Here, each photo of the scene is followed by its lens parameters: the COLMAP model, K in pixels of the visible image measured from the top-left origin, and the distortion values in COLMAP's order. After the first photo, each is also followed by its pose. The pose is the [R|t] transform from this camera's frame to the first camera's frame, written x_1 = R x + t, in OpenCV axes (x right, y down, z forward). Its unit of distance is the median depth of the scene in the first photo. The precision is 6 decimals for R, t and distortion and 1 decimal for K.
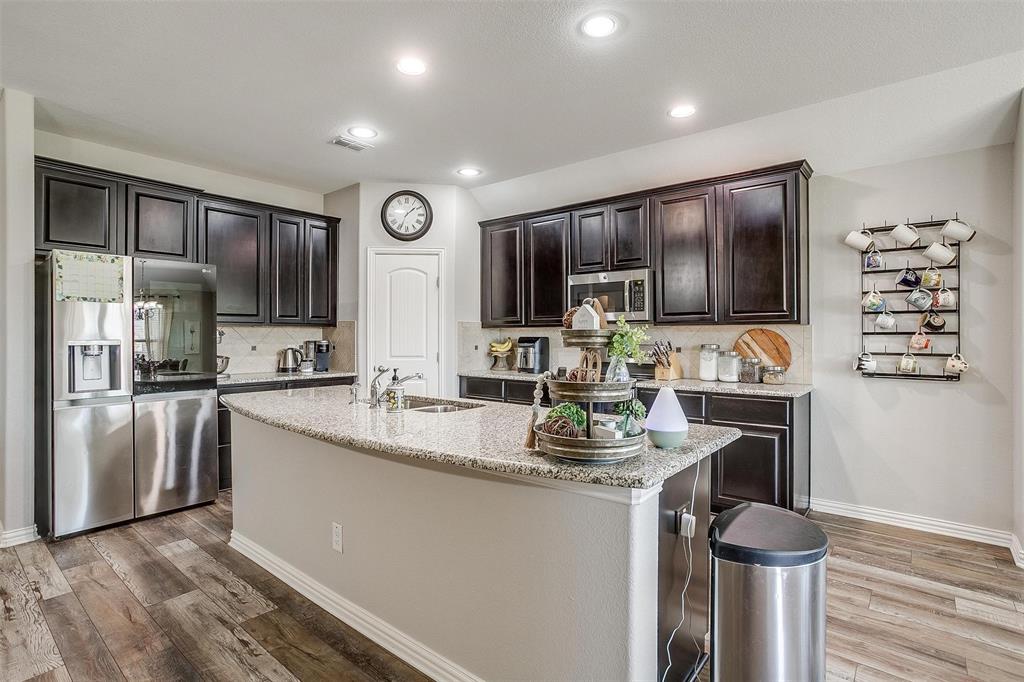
lens RADIAL K [[505.2, 0, 513.7], [0, 505.2, 333.2], [0, 0, 1]] dist [-0.054646, 0.029406]
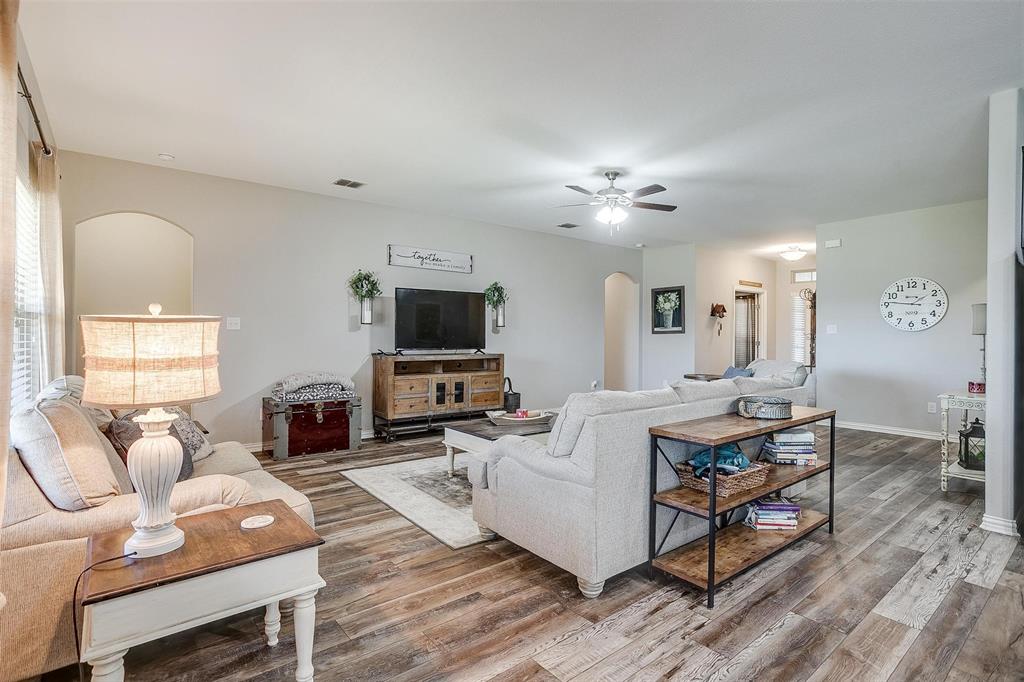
lens RADIAL K [[505.2, 0, 513.7], [0, 505.2, 333.2], [0, 0, 1]] dist [-0.054646, 0.029406]
pose [[-0.198774, -0.000298, -0.980045, 0.157699], [-0.001304, 0.999999, -0.000040, 0.009636], [0.980044, 0.001270, -0.198774, 0.162194]]
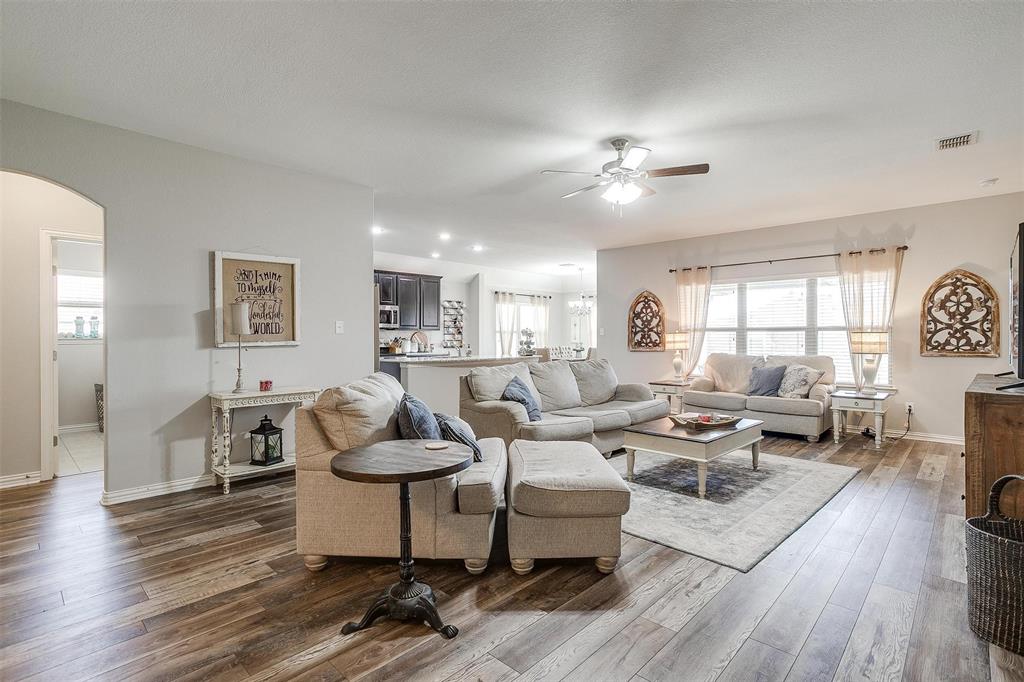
lens RADIAL K [[505.2, 0, 513.7], [0, 505.2, 333.2], [0, 0, 1]] dist [-0.054646, 0.029406]
pose [[0.065733, 0.007761, 0.997807, -2.042228], [-0.004987, 0.999960, -0.007449, 0.014256], [-0.997825, -0.004486, 0.065769, 0.302858]]
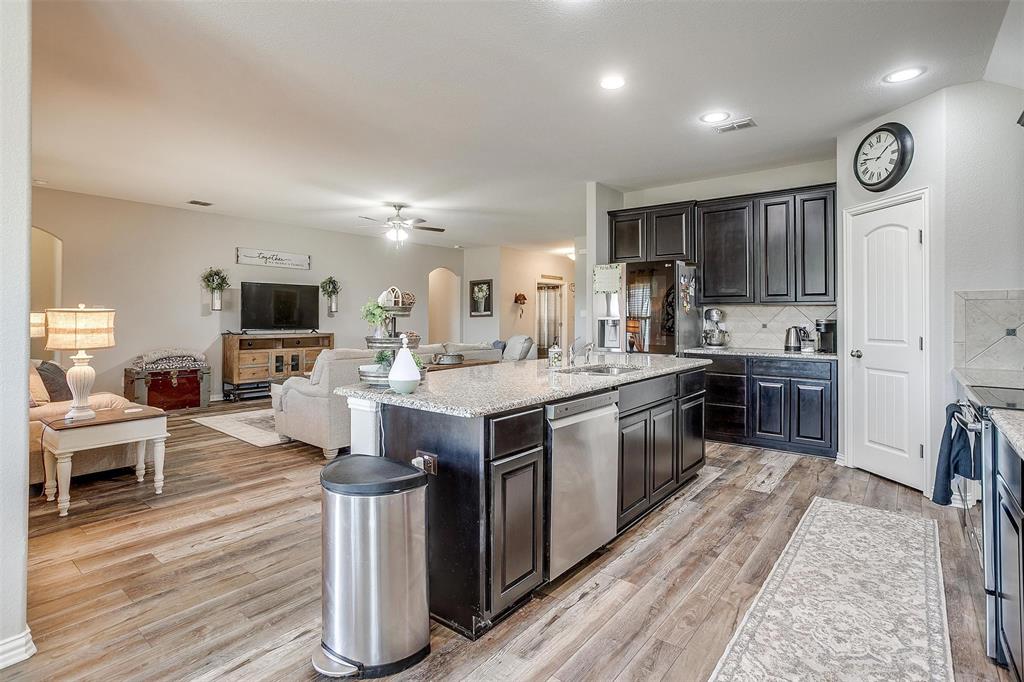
lens RADIAL K [[508.9, 0, 511.4], [0, 508.9, 310.3], [0, 0, 1]] dist [-0.053022, 0.033442]
pose [[0.011768, -0.012887, -0.999848, 0.667656], [0.002579, 0.999914, -0.012857, 0.010678], [0.999927, -0.002428, 0.011800, 0.513847]]
